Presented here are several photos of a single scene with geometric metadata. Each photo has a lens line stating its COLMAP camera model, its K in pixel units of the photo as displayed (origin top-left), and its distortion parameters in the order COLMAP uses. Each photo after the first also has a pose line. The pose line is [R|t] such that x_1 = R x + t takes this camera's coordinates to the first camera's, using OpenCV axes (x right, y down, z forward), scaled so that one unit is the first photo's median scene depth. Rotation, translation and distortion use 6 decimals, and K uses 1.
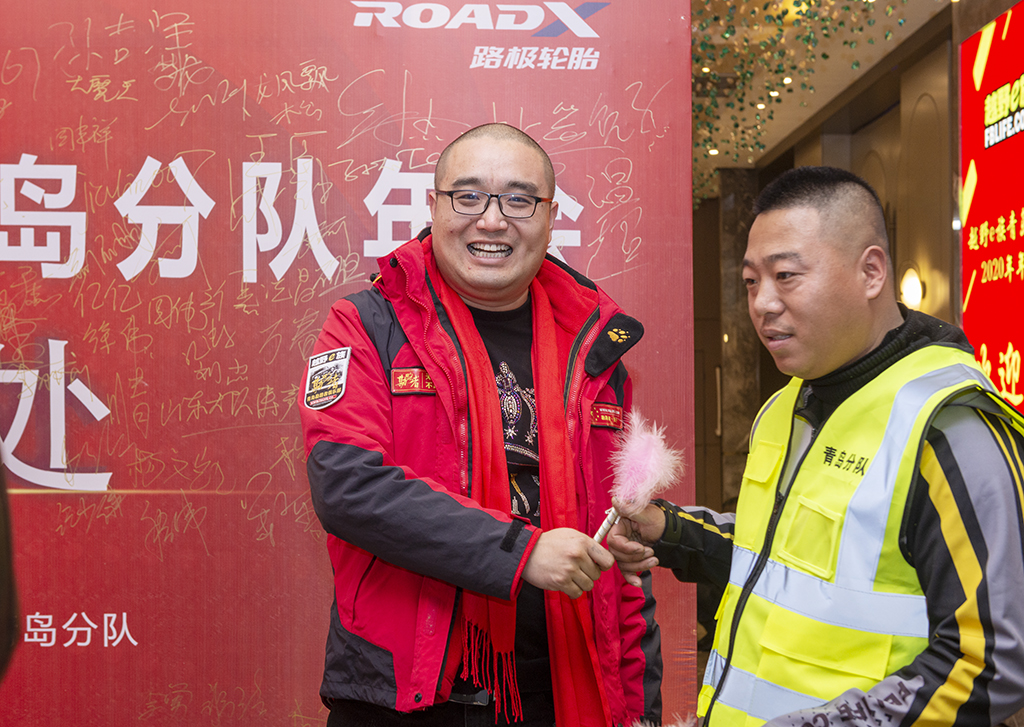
lens RADIAL K [[1330.9, 0, 513.5], [0, 1330.9, 366.3], [0, 0, 1]] dist [-0.005091, 0.000000]
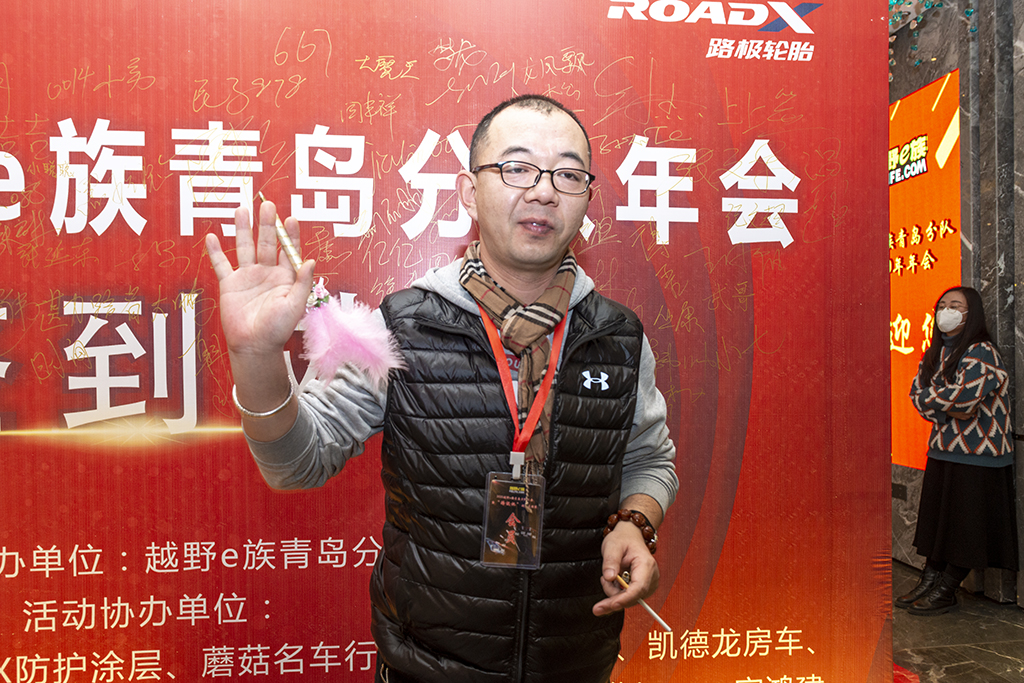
lens RADIAL K [[703.4, 0, 508.5], [0, 703.4, 339.2], [0, 0, 1]] dist [0.001209, -0.001492]
pose [[0.998907, -0.003333, 0.046614, -0.234923], [0.003363, 0.999994, -0.000546, 0.020052], [-0.046612, 0.000702, 0.998913, 0.402876]]
